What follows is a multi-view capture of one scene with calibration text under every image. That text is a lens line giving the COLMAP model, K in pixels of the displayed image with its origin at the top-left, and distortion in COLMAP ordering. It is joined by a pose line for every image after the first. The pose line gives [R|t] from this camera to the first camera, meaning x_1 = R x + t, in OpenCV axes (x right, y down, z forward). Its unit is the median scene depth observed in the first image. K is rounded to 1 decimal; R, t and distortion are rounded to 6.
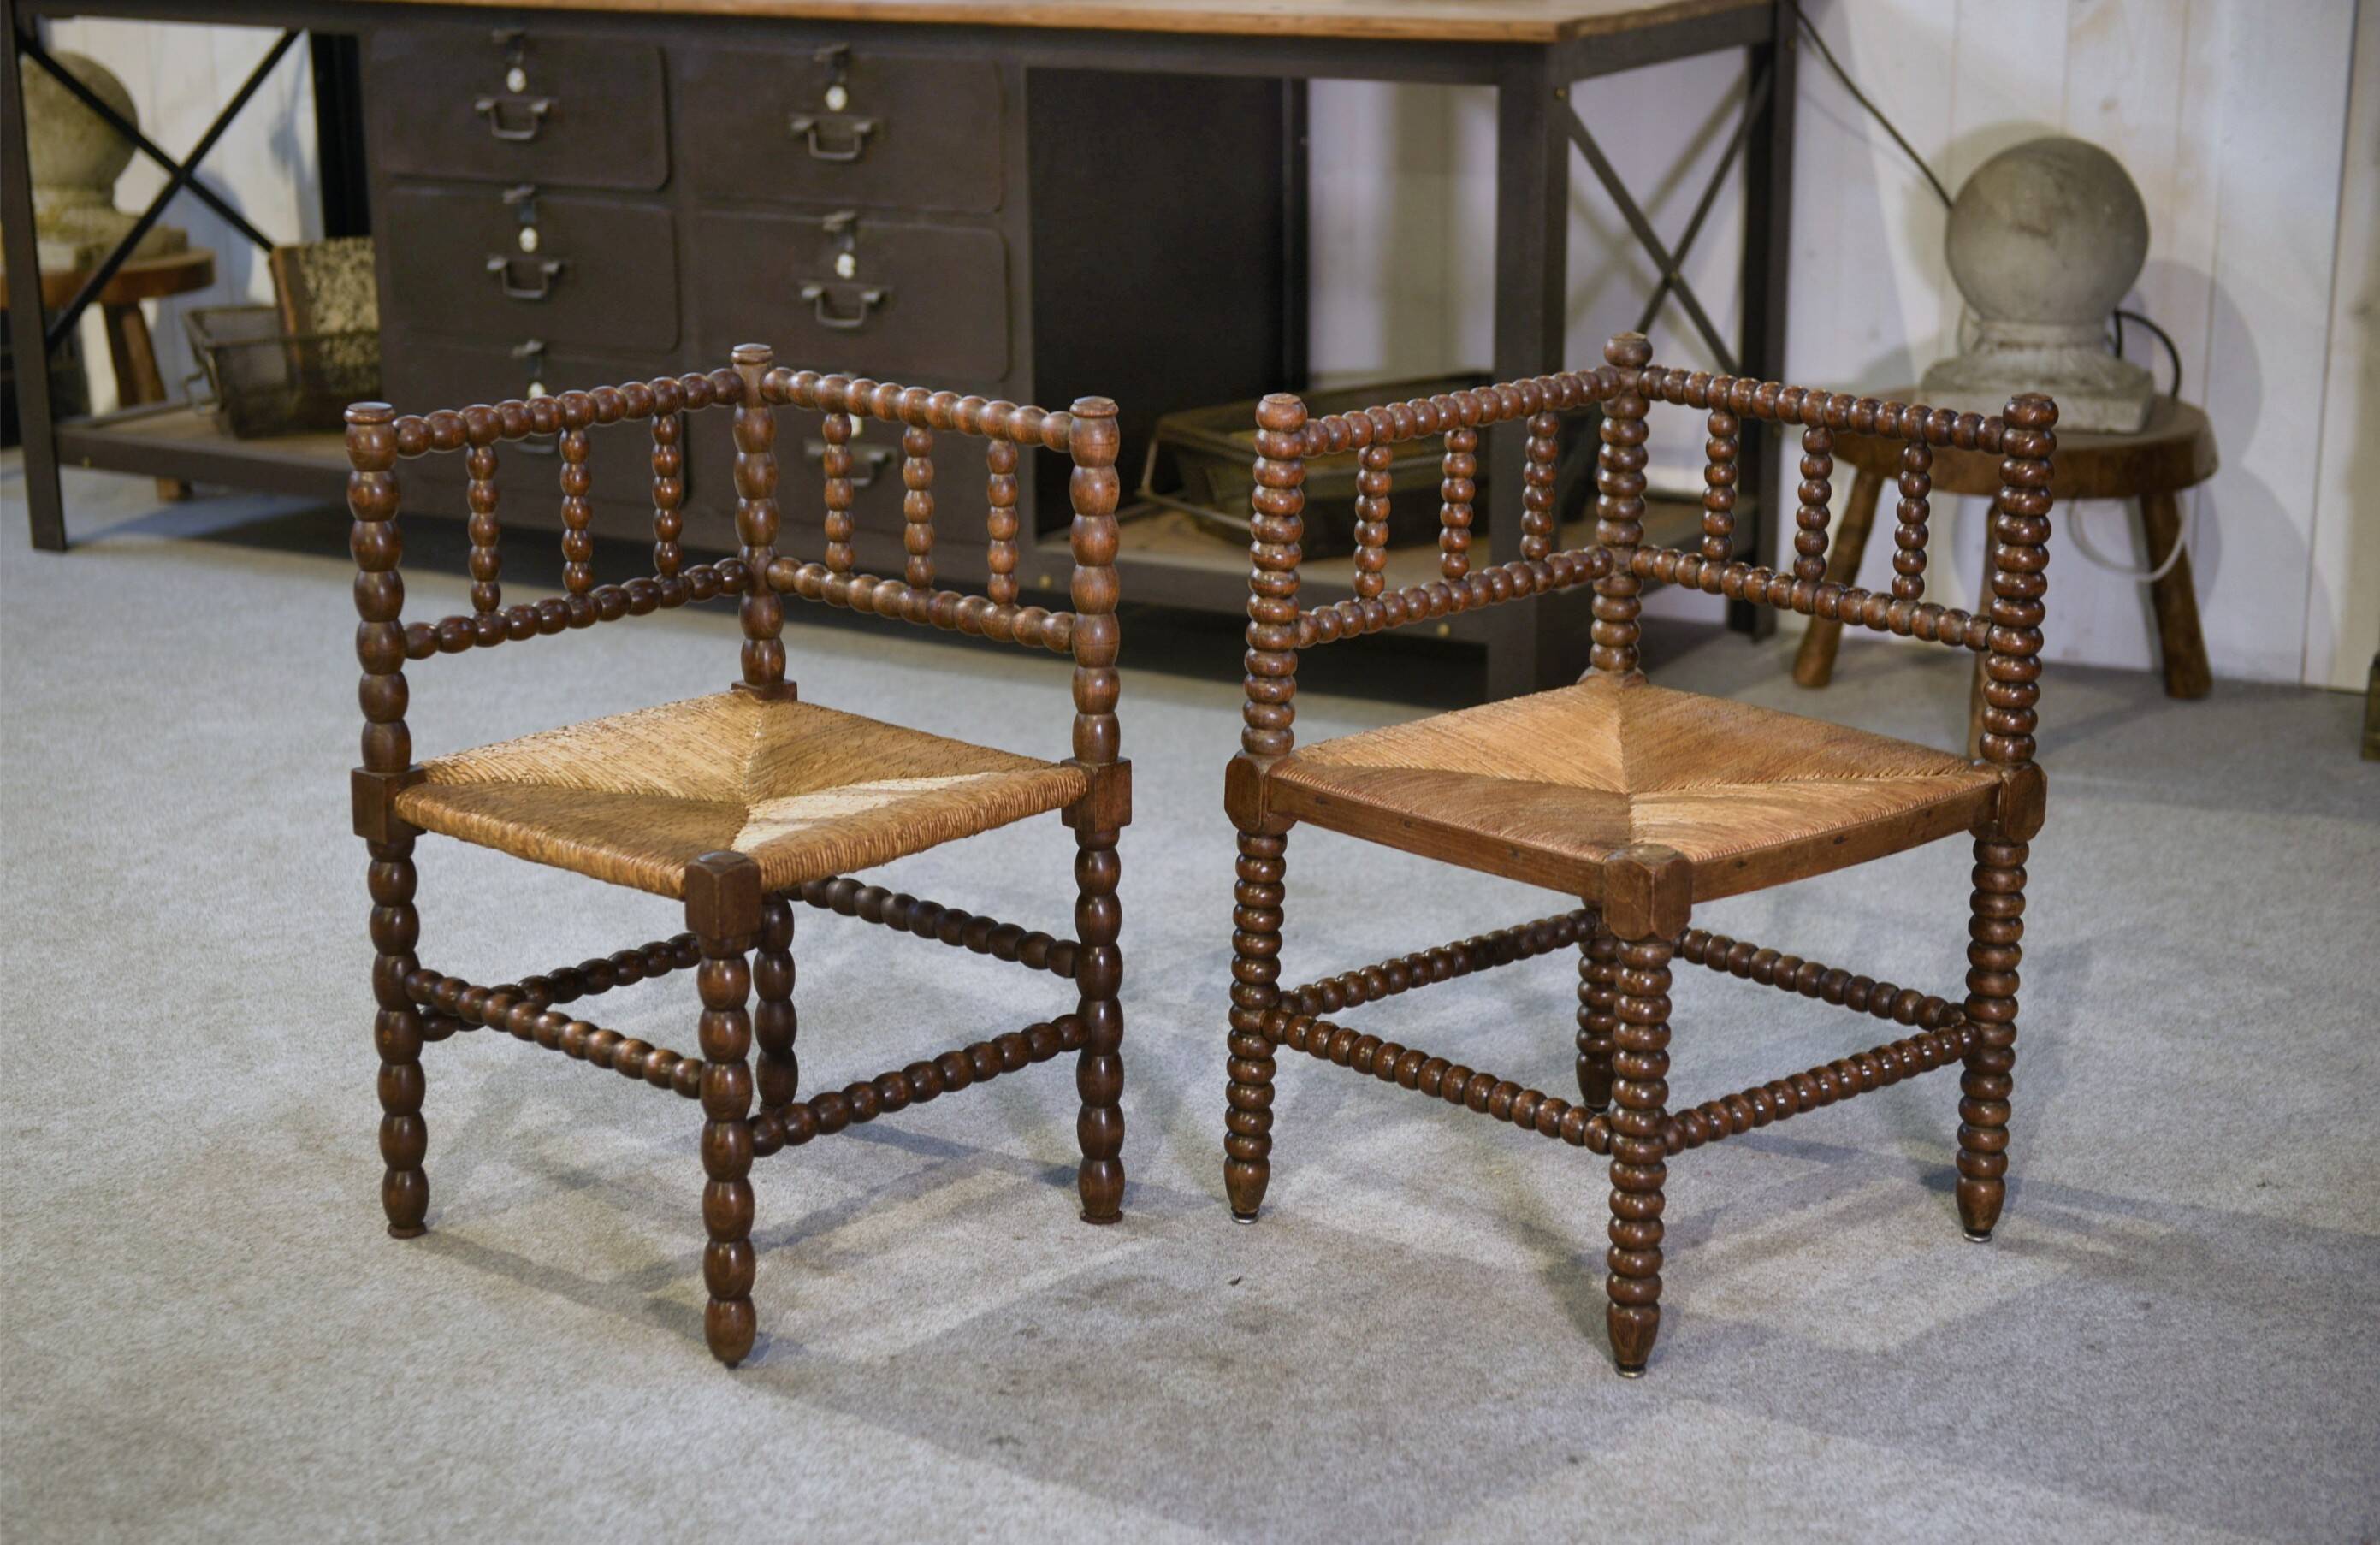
lens RADIAL K [[3922.3, 0, 1135.3], [0, 3922.3, 845.4], [0, 0, 1]] dist [0.145449, 0.000000]
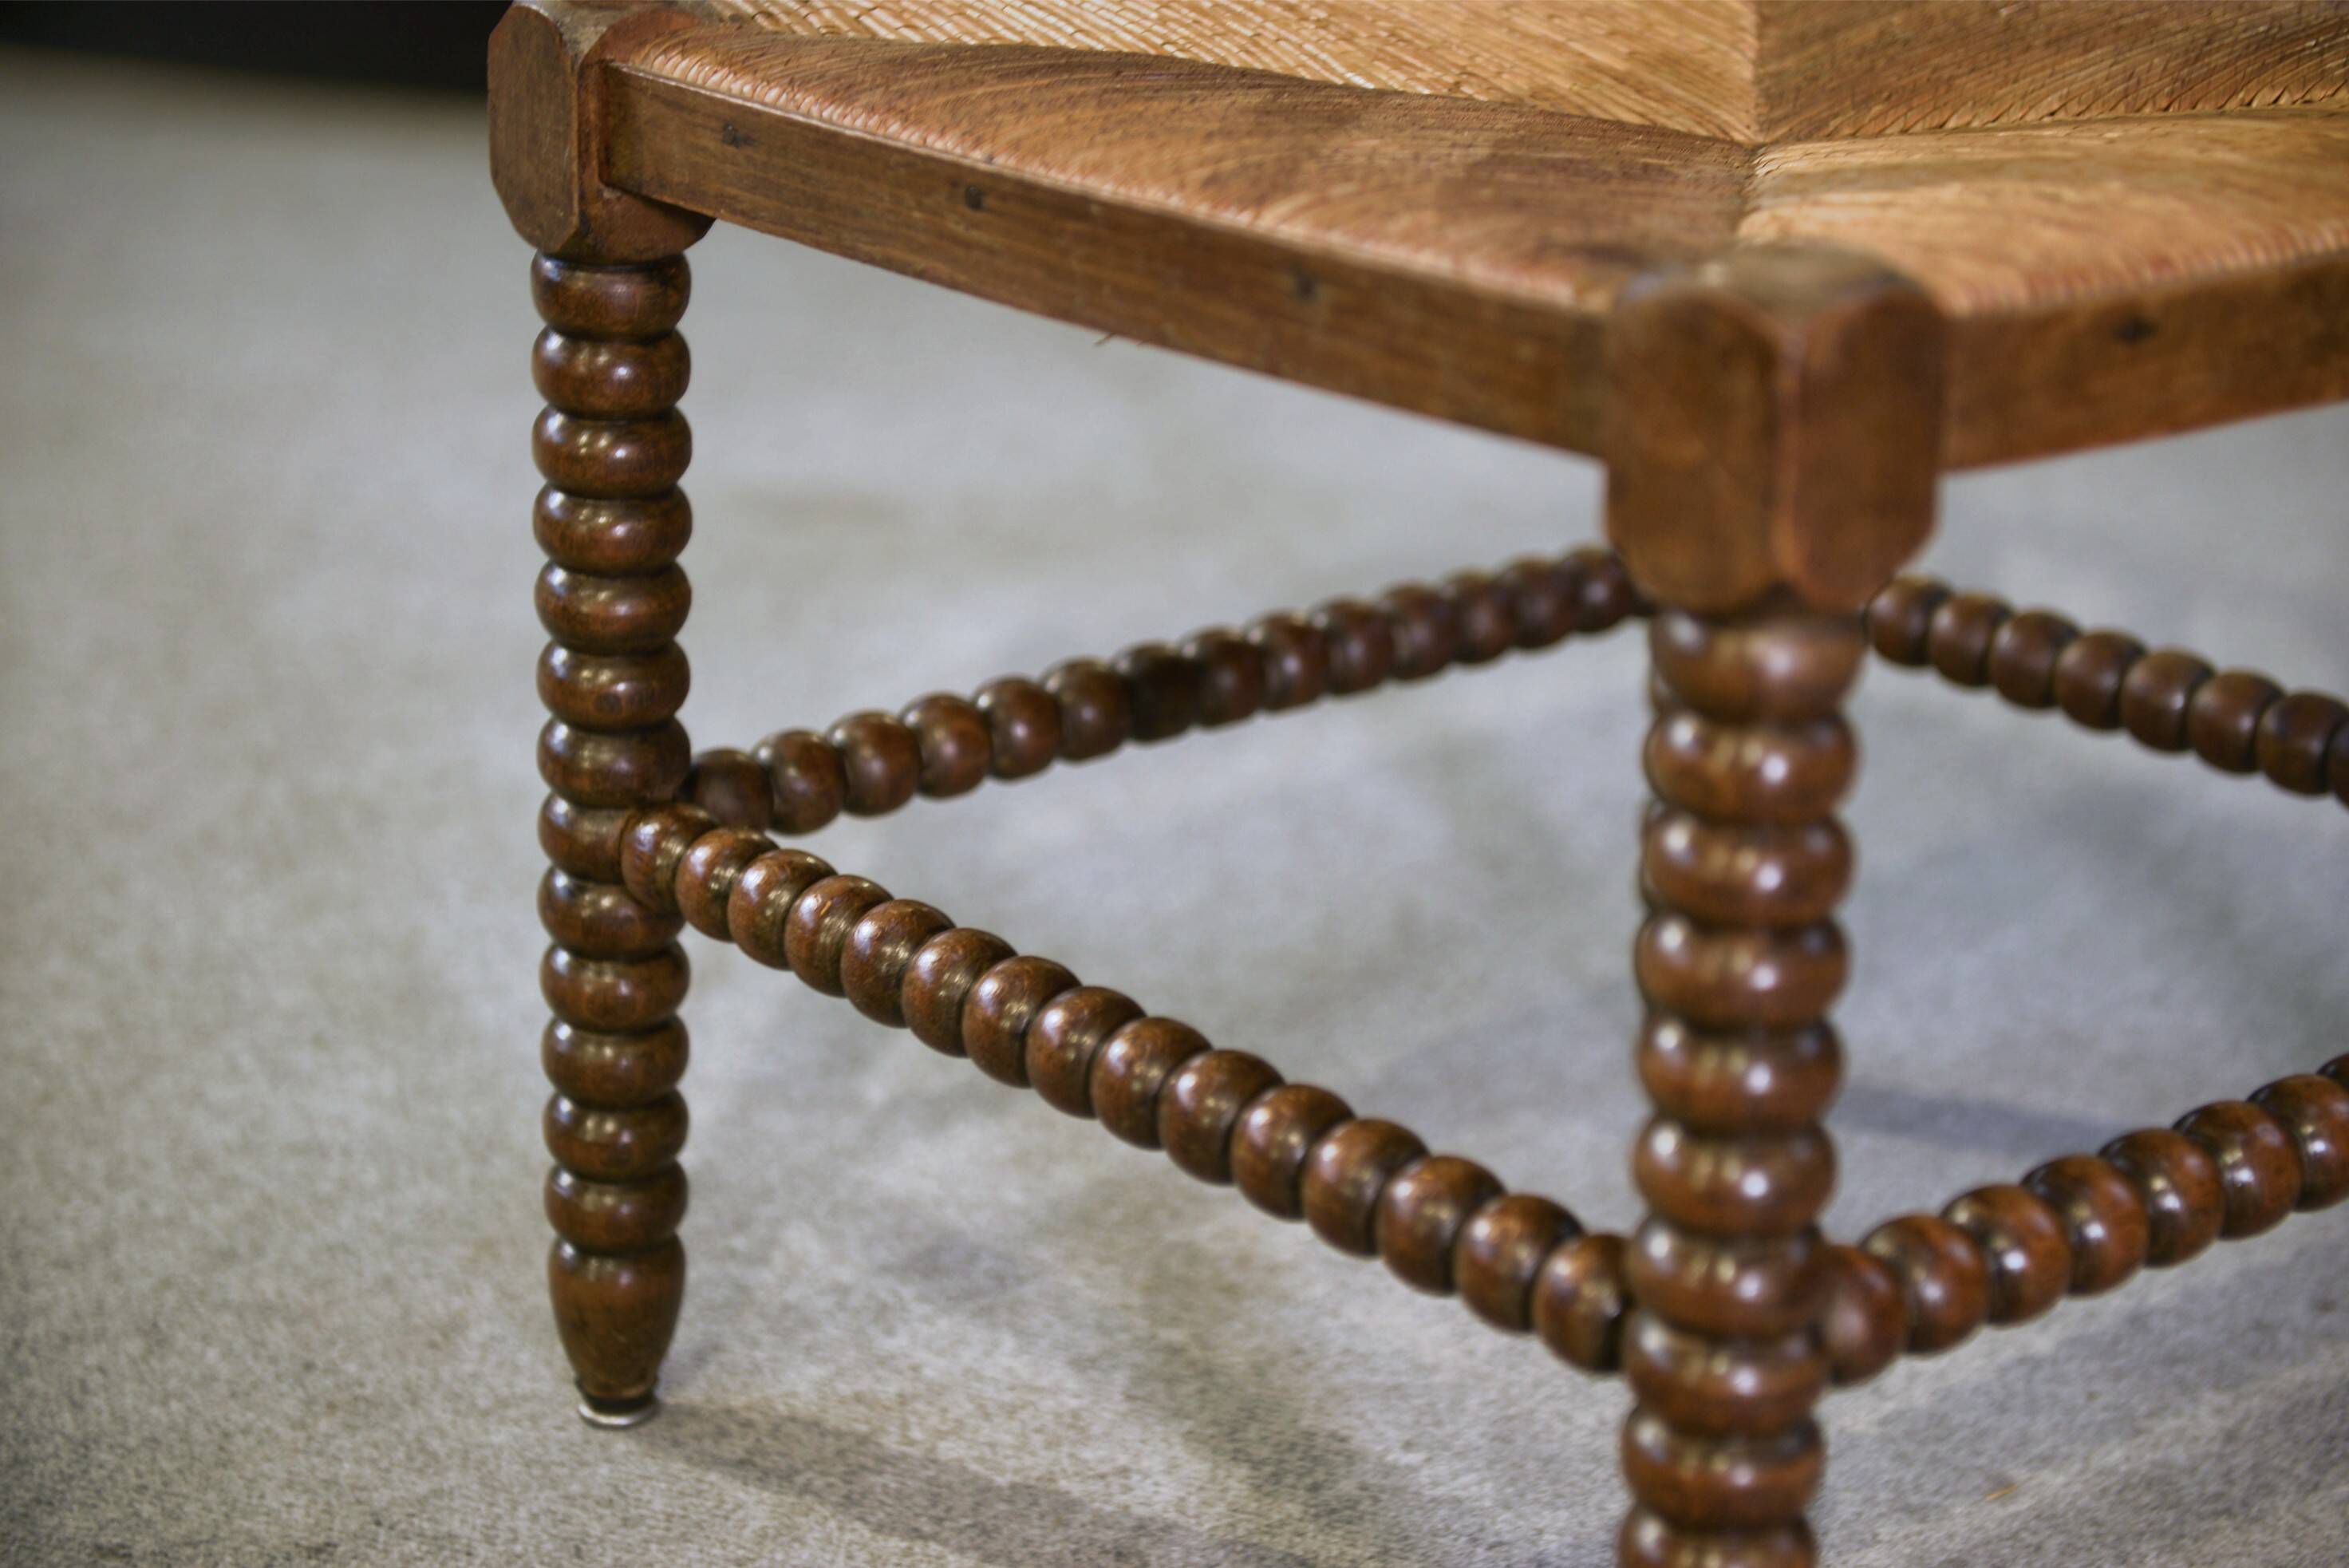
lens RADIAL K [[4456.4, 0, 1176.9], [0, 4456.4, 750.3], [0, 0, 1]] dist [0.103888, 0.000000]
pose [[0.999049, 0.020930, -0.038241, 0.091831], [-0.018885, 0.998412, 0.053078, 0.016406], [0.039291, -0.052305, 0.997858, 0.628606]]
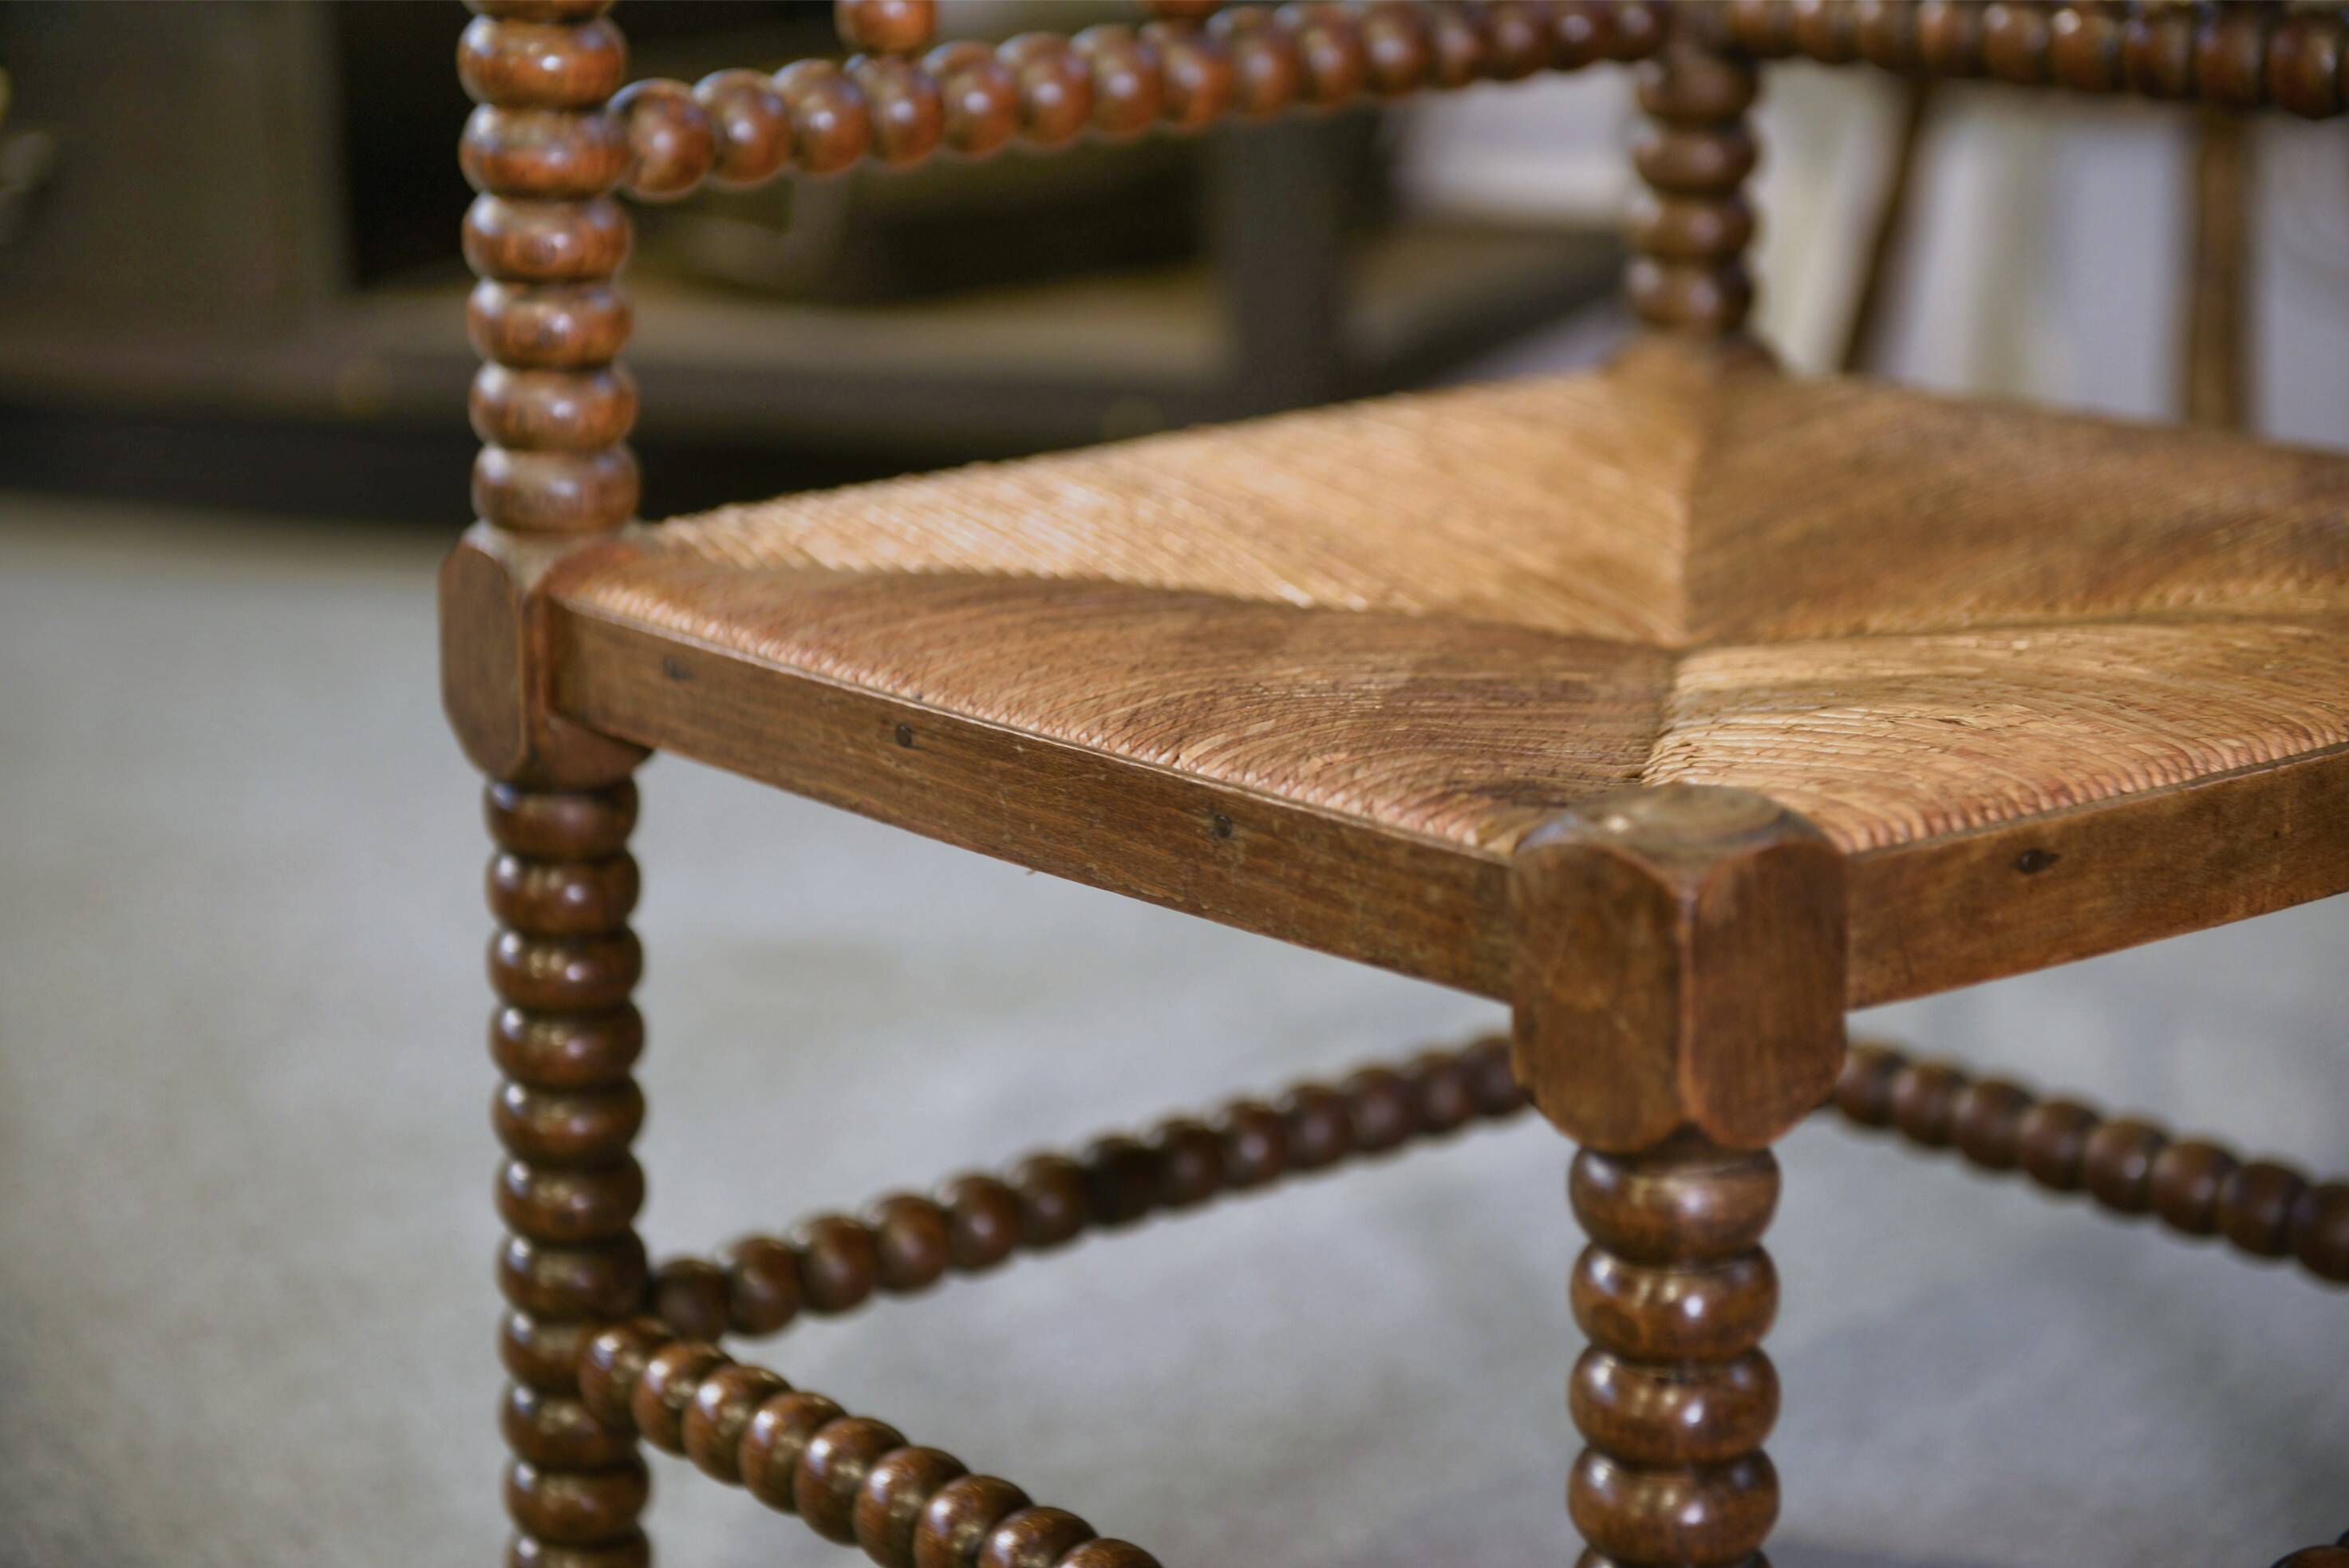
lens RADIAL K [[4456.4, 0, 1186.1], [0, 4456.4, 764.9], [0, 0, 1]] dist [0.103888, 0.000000]
pose [[0.998927, -0.006774, -0.045807, 0.099458], [0.005576, 0.999640, -0.026229, 0.005350], [0.045968, 0.025946, 0.998606, 0.625566]]
